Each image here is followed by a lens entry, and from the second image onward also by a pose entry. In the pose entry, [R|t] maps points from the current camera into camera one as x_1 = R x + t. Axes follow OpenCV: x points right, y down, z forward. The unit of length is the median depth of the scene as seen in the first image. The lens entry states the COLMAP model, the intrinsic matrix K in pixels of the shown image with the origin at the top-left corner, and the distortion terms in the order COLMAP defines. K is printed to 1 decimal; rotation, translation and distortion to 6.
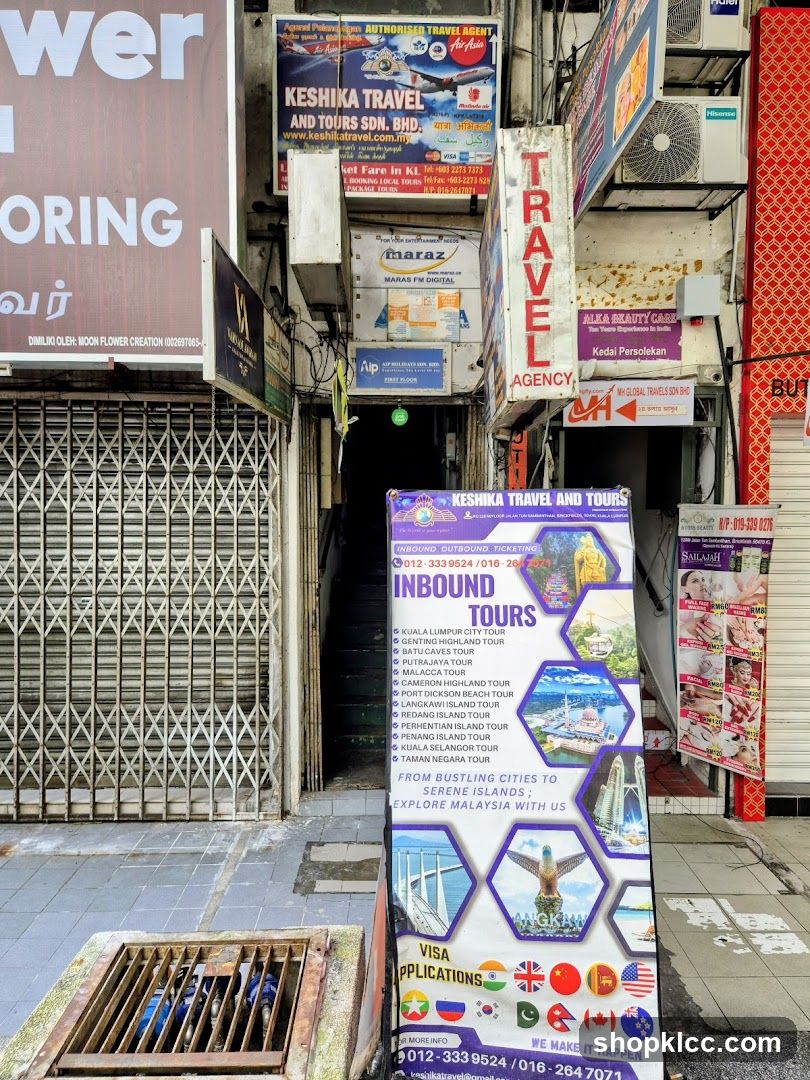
lens RADIAL K [[733.9, 0, 401.3], [0, 733.9, 544.6], [0, 0, 1]] dist [0.074286, -0.062344]
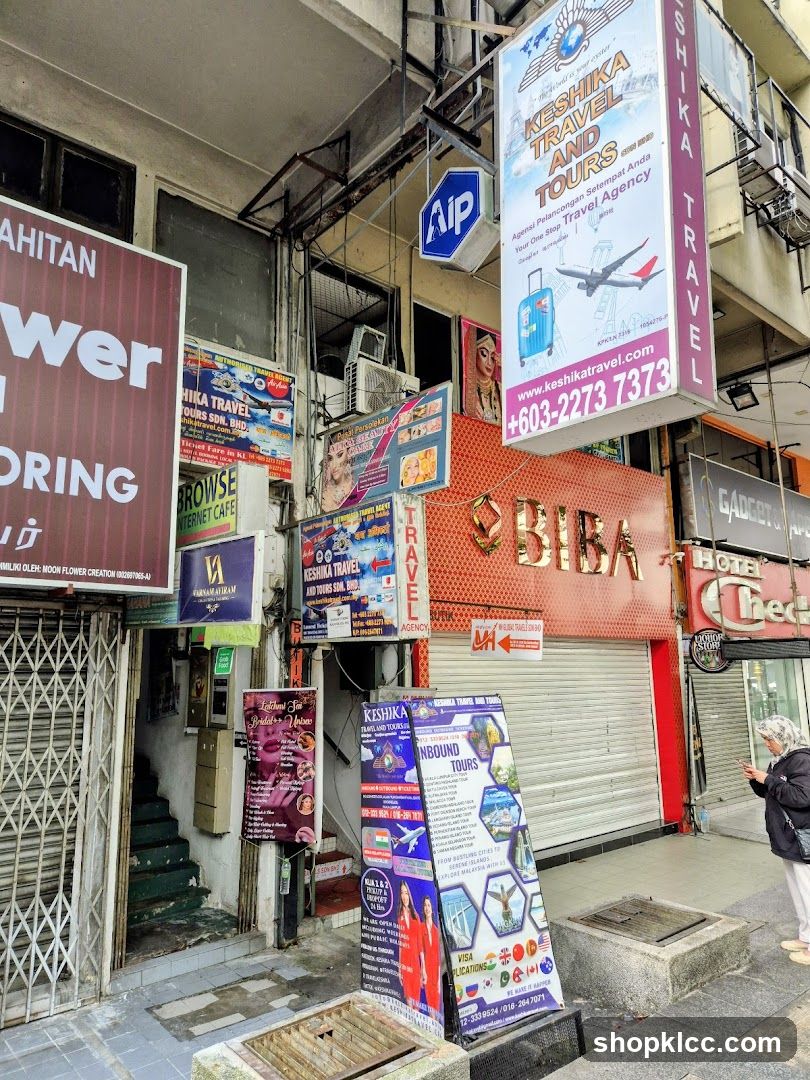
lens RADIAL K [[733.9, 0, 401.3], [0, 733.9, 544.6], [0, 0, 1]] dist [0.074286, -0.062344]
pose [[0.768854, 0.097697, 0.631917, -0.754659], [0.039039, 0.979243, -0.198894, -0.053374], [-0.638232, 0.177590, 0.749081, -0.262705]]
